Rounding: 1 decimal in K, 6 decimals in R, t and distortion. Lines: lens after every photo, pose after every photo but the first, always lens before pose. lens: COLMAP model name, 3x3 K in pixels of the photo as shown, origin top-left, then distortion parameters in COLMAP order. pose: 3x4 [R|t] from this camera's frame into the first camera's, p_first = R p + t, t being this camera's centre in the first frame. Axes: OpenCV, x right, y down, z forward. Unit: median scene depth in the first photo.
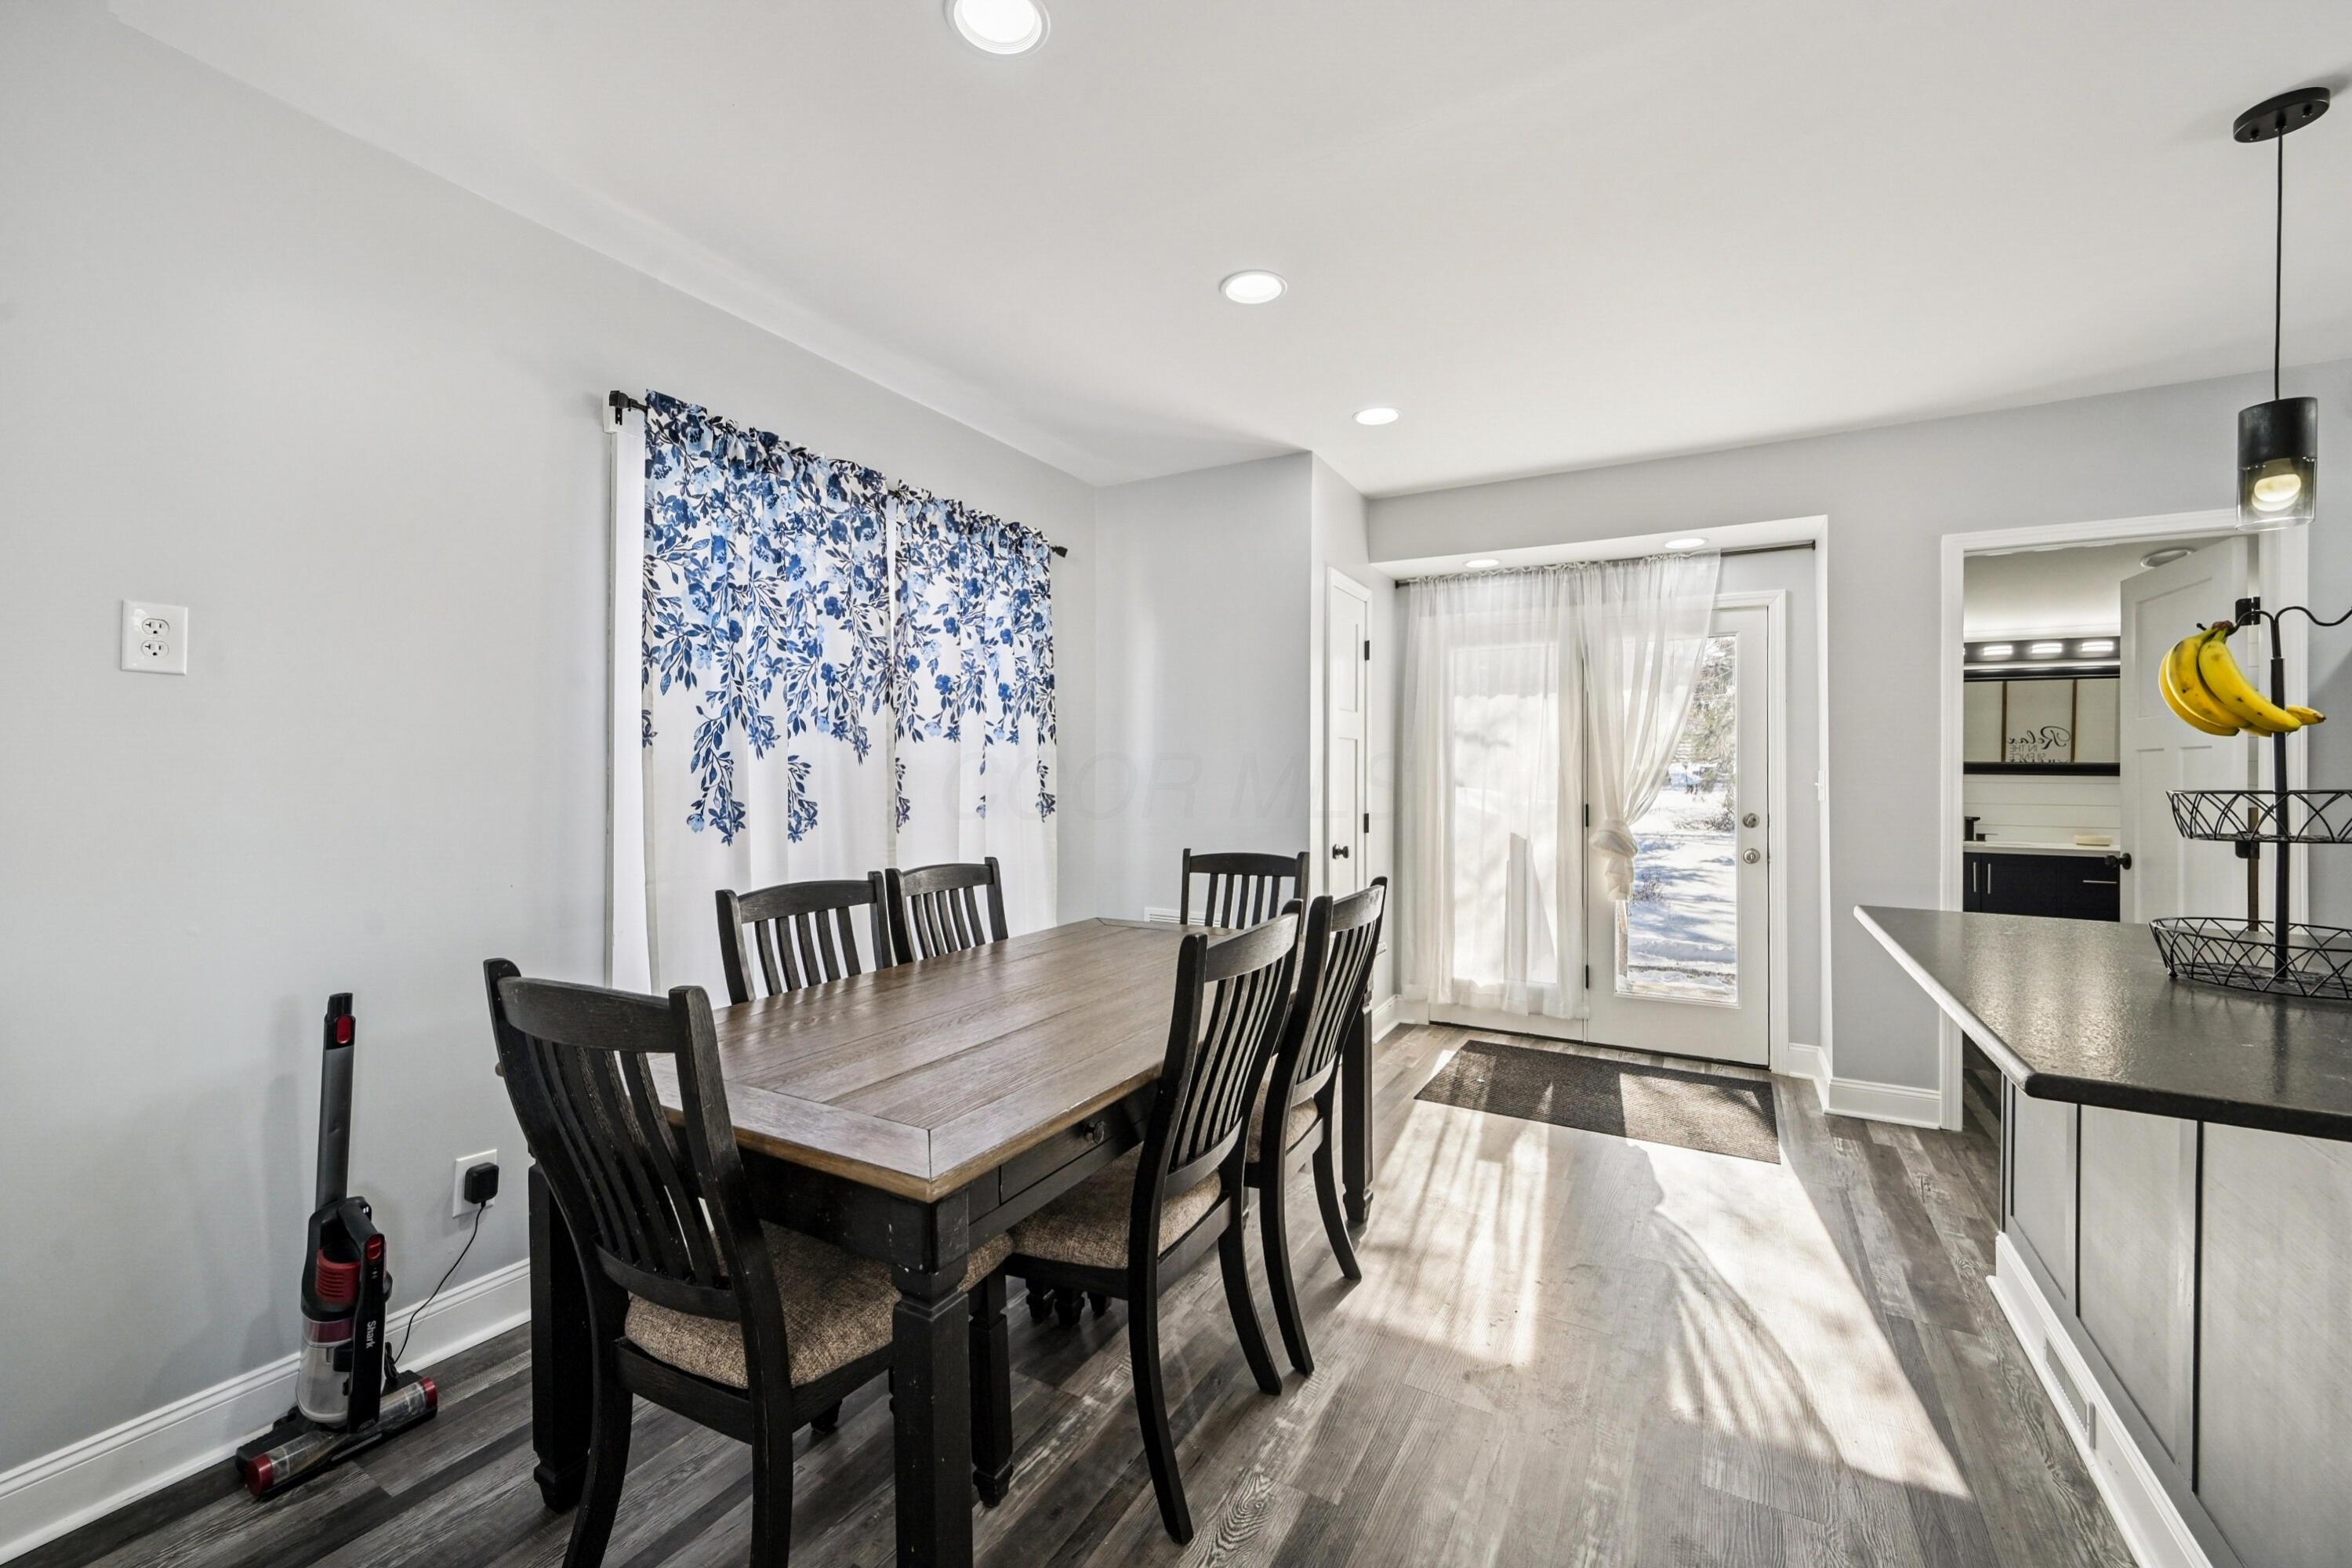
lens RADIAL K [[946.1, 0, 1162.3], [0, 946.1, 769.7], [0, 0, 1]] dist [0.000339, 0.000079]
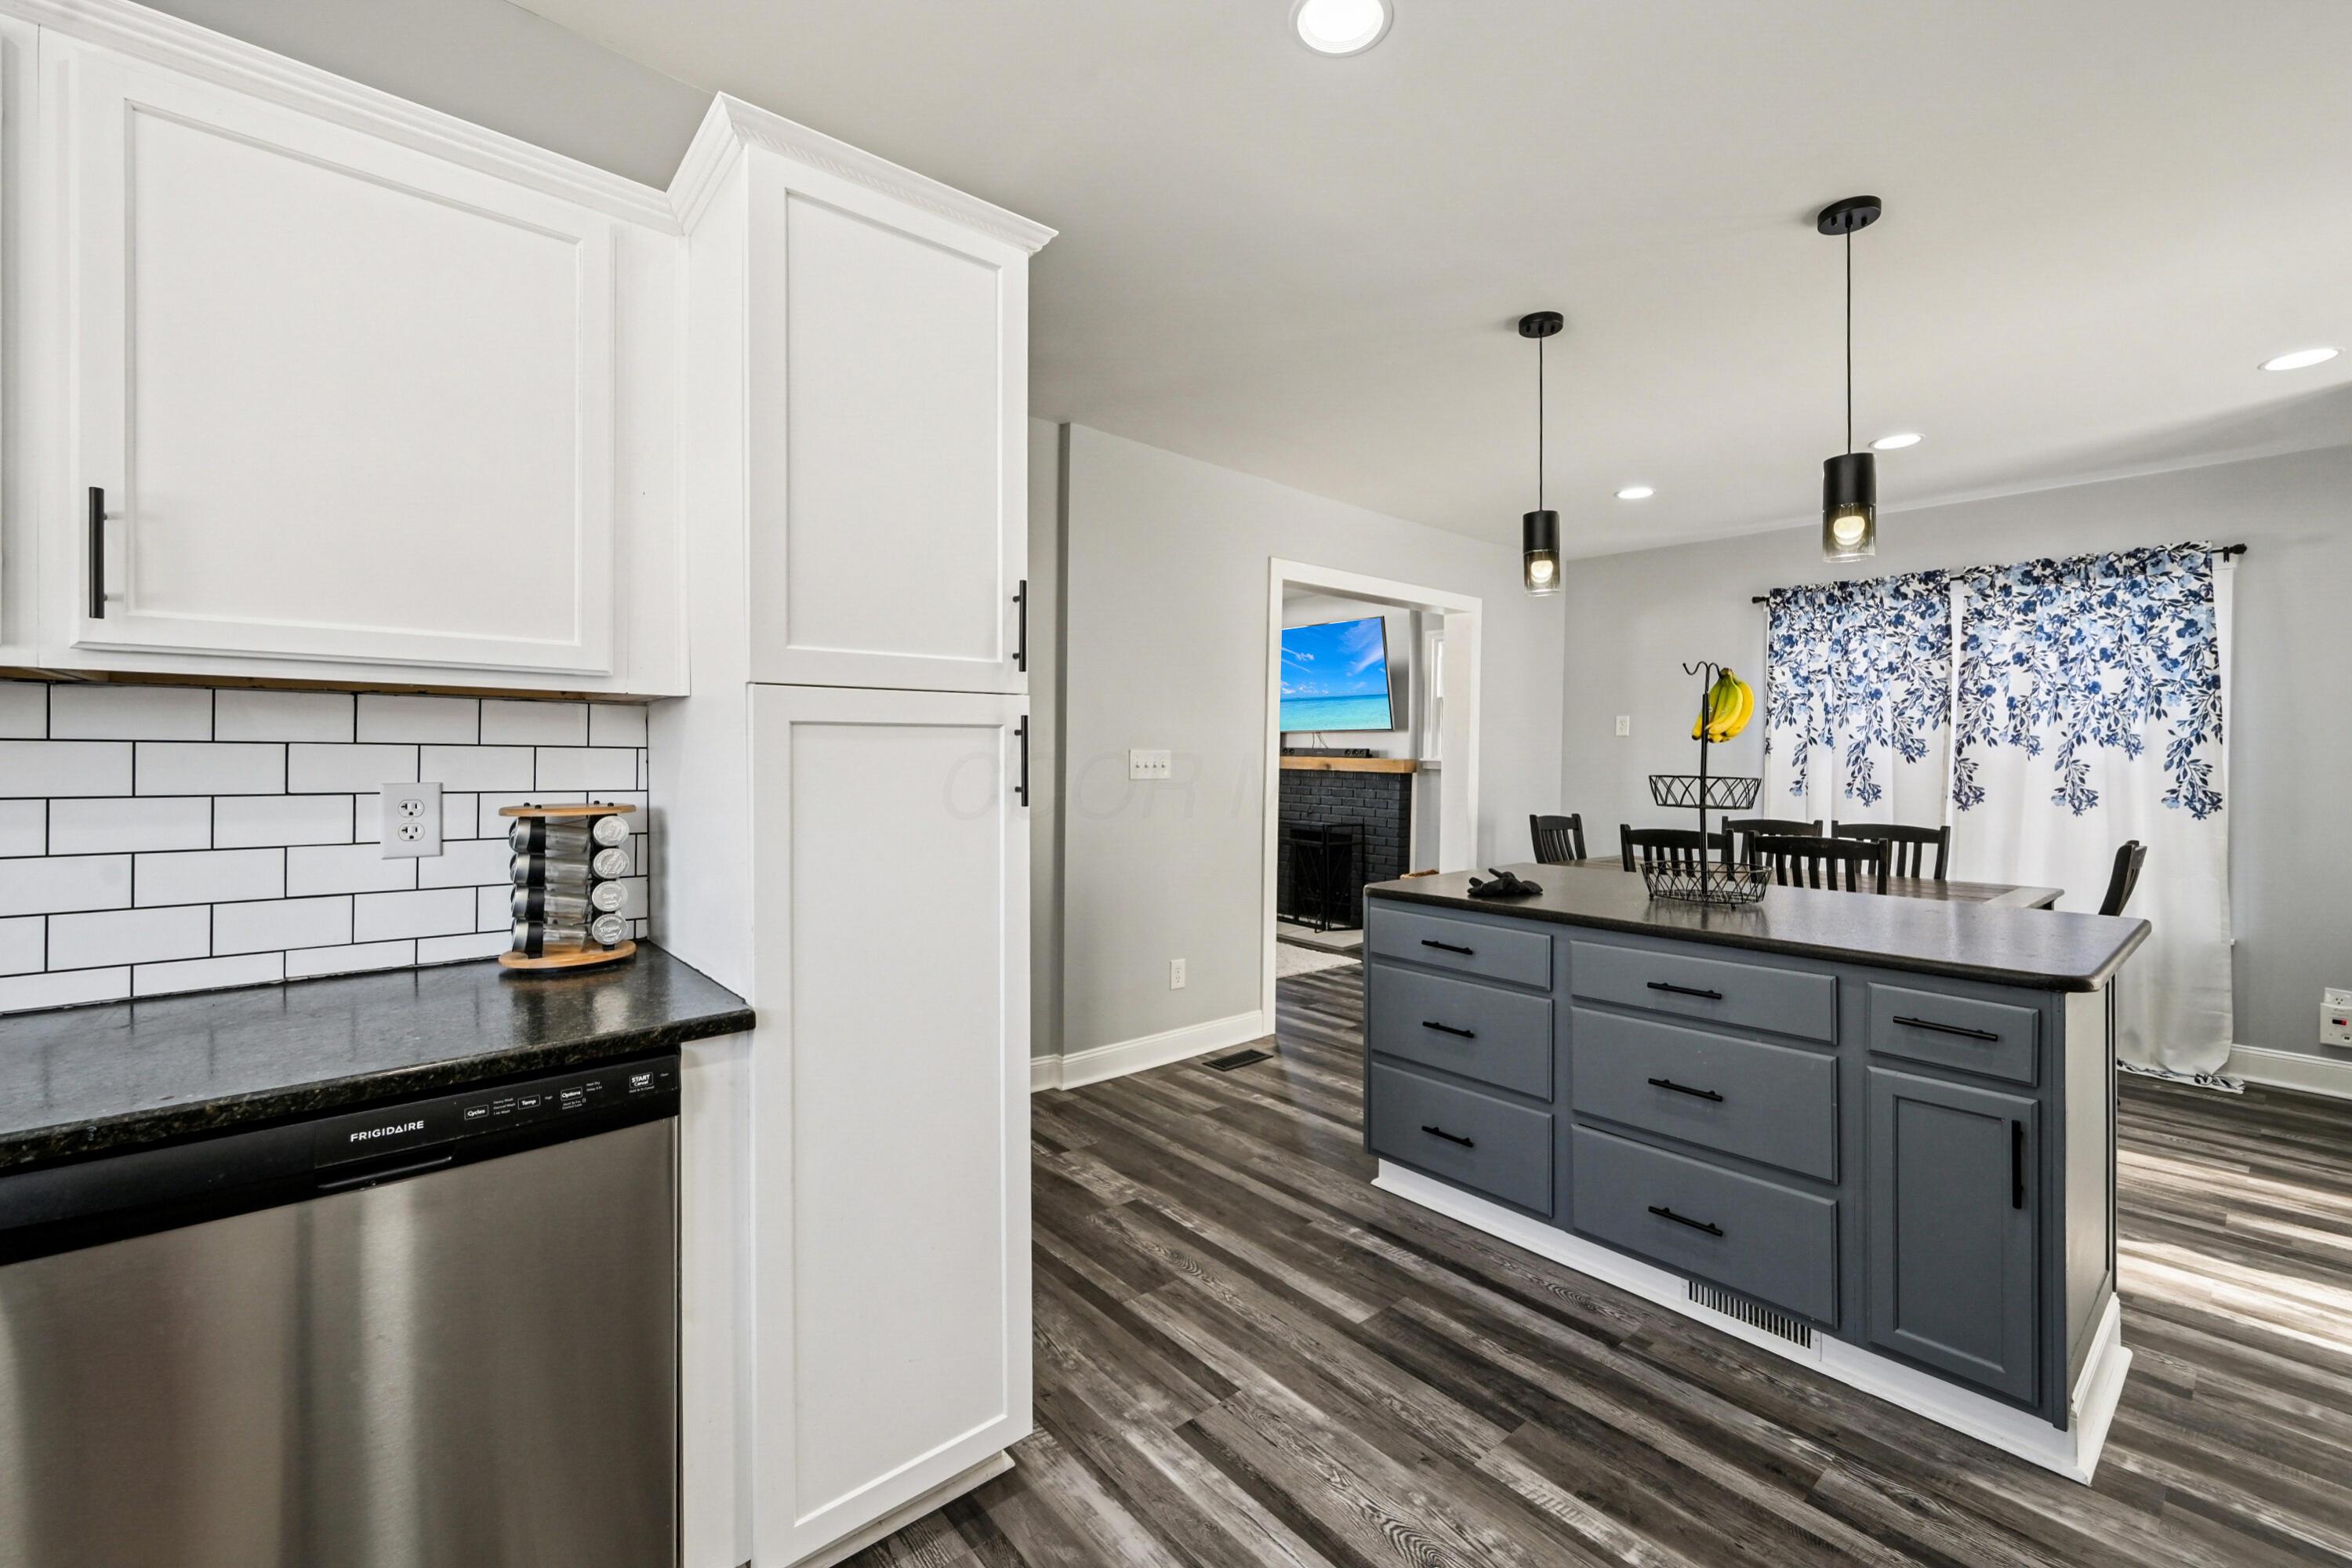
lens RADIAL K [[946.1, 0, 1195.3], [0, 946.1, 779.5], [0, 0, 1]] dist [0.000339, 0.000079]
pose [[-0.317543, 0.012935, -0.948156, 1.569680], [-0.007953, 0.999835, 0.016304, 0.006111], [0.948210, 0.012718, -0.317388, 0.364722]]
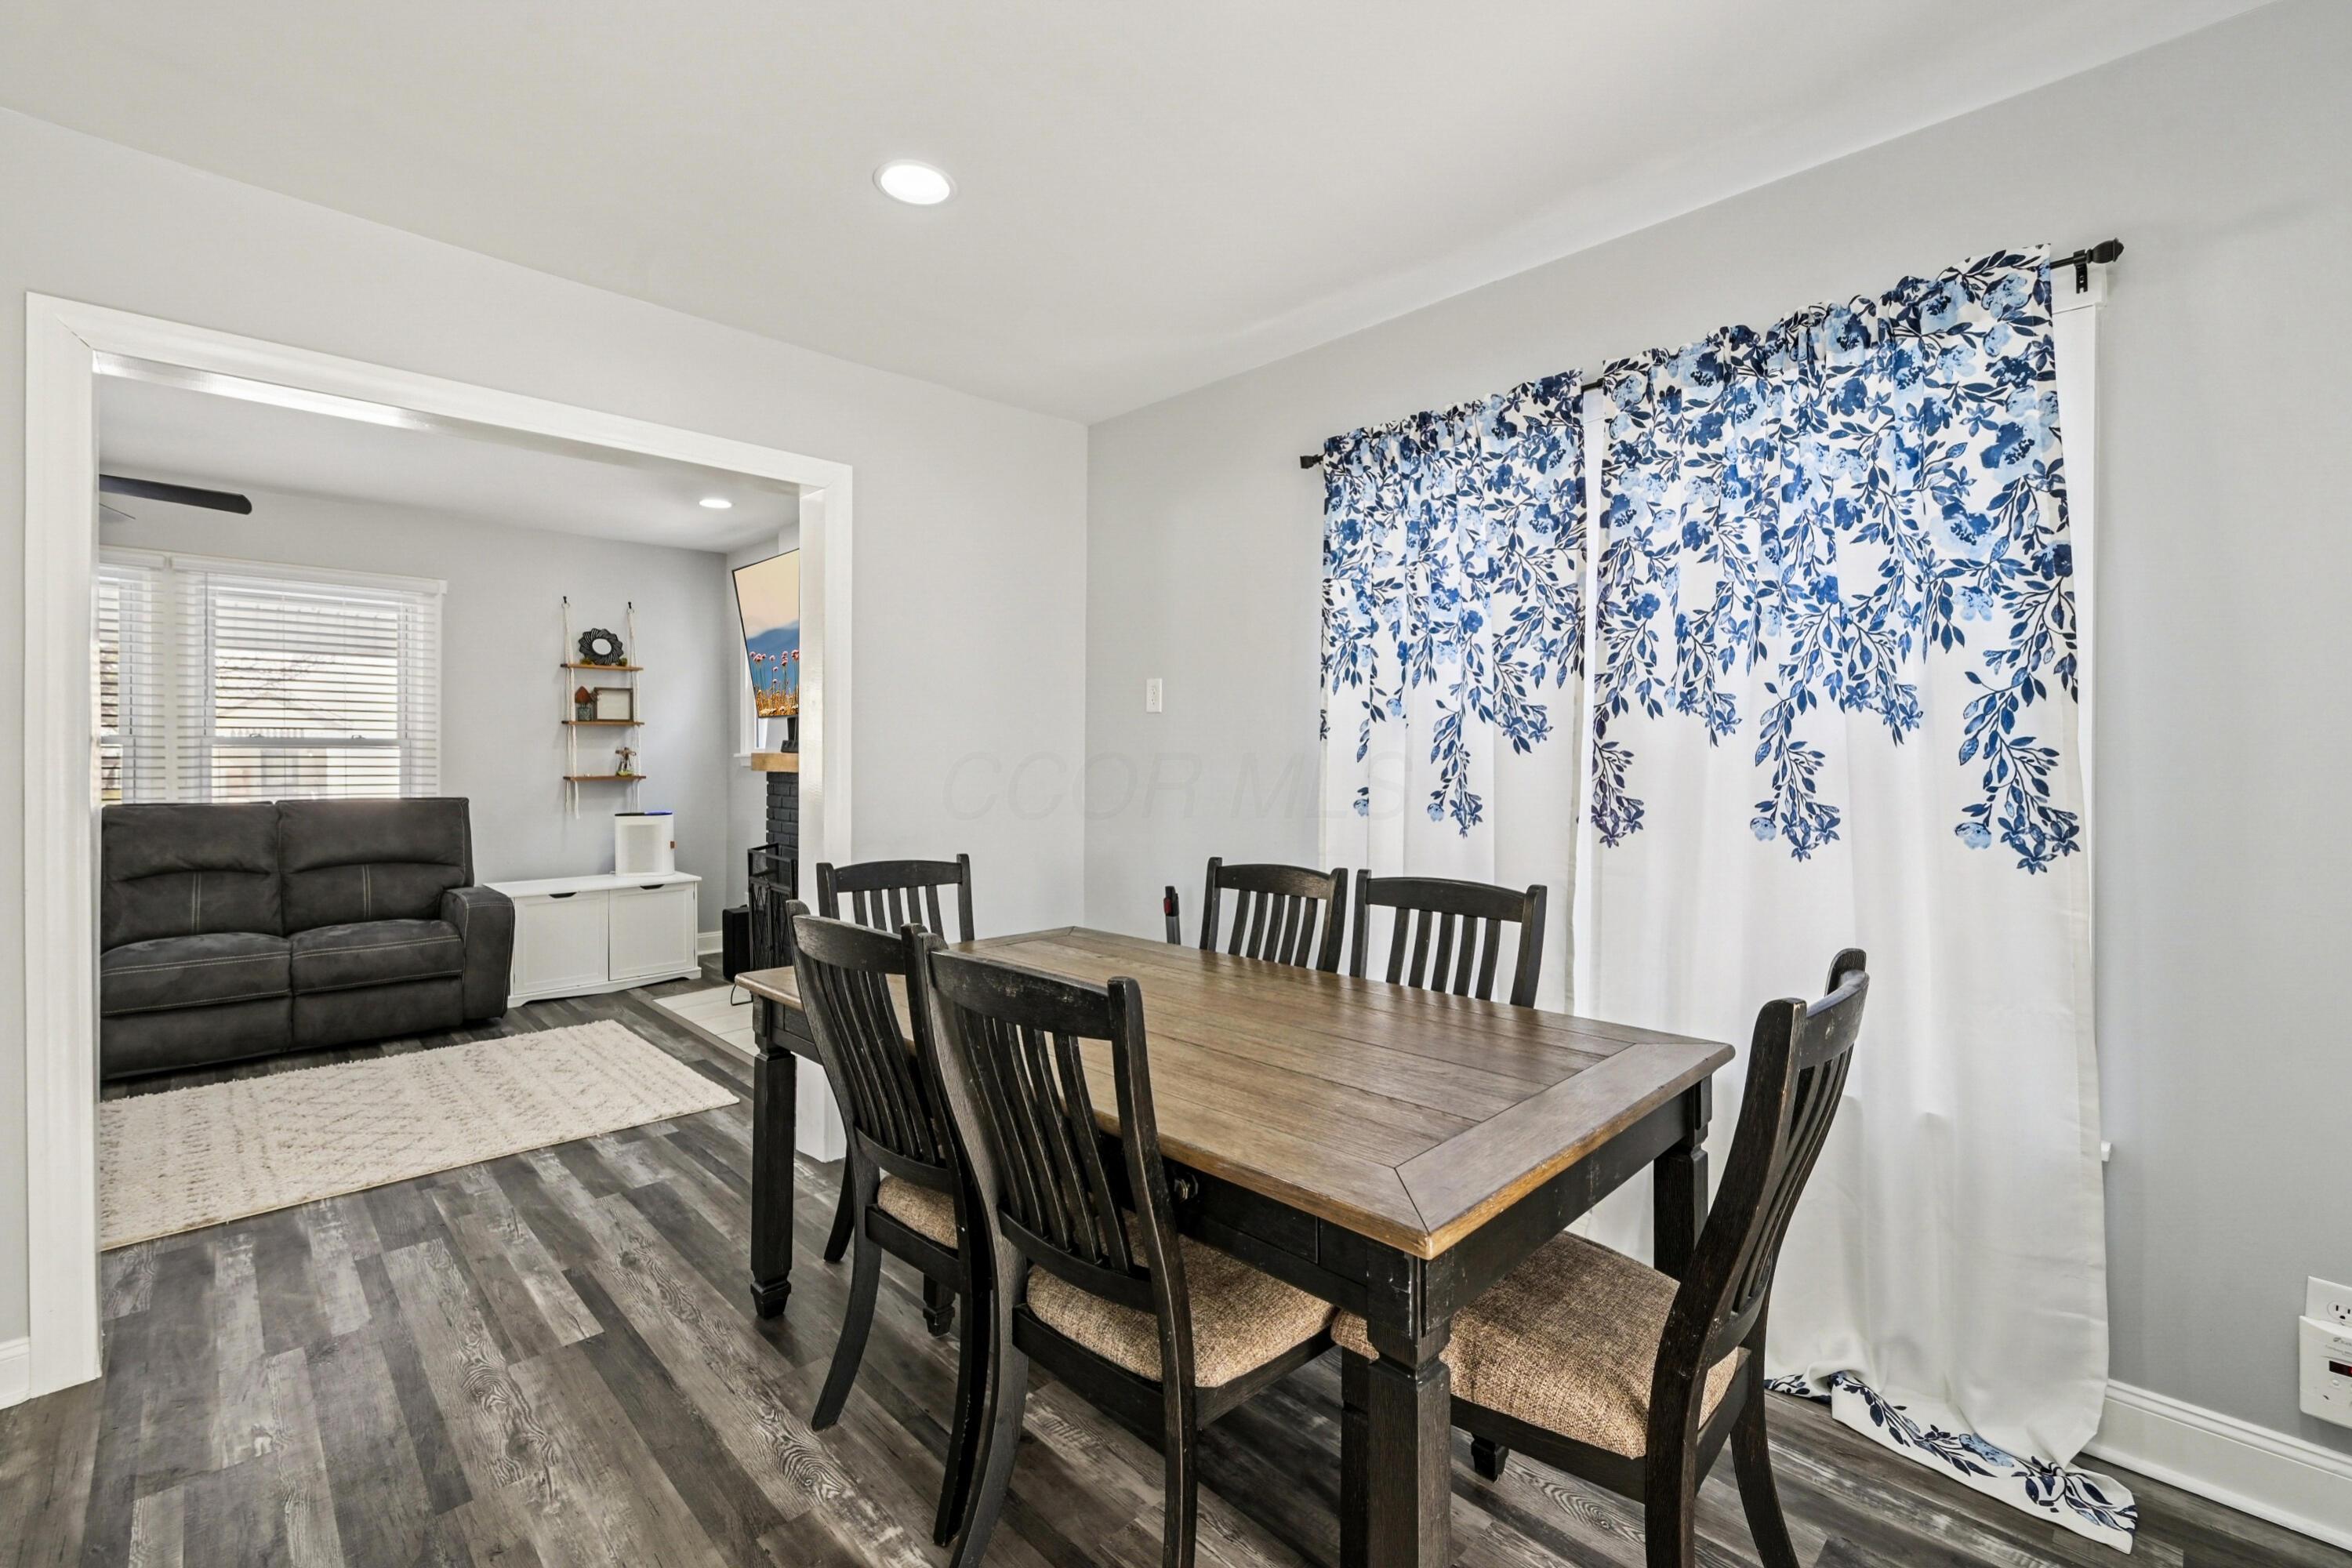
lens RADIAL K [[975.3, 0, 1194.3], [0, 975.3, 776.6], [0, 0, 1]] dist [0.002410, -0.000245]
pose [[-0.234457, 0.009347, -0.972082, 0.564097], [-0.001490, 0.999949, 0.009974, 0.007756], [0.972125, 0.003787, -0.234431, 0.921664]]
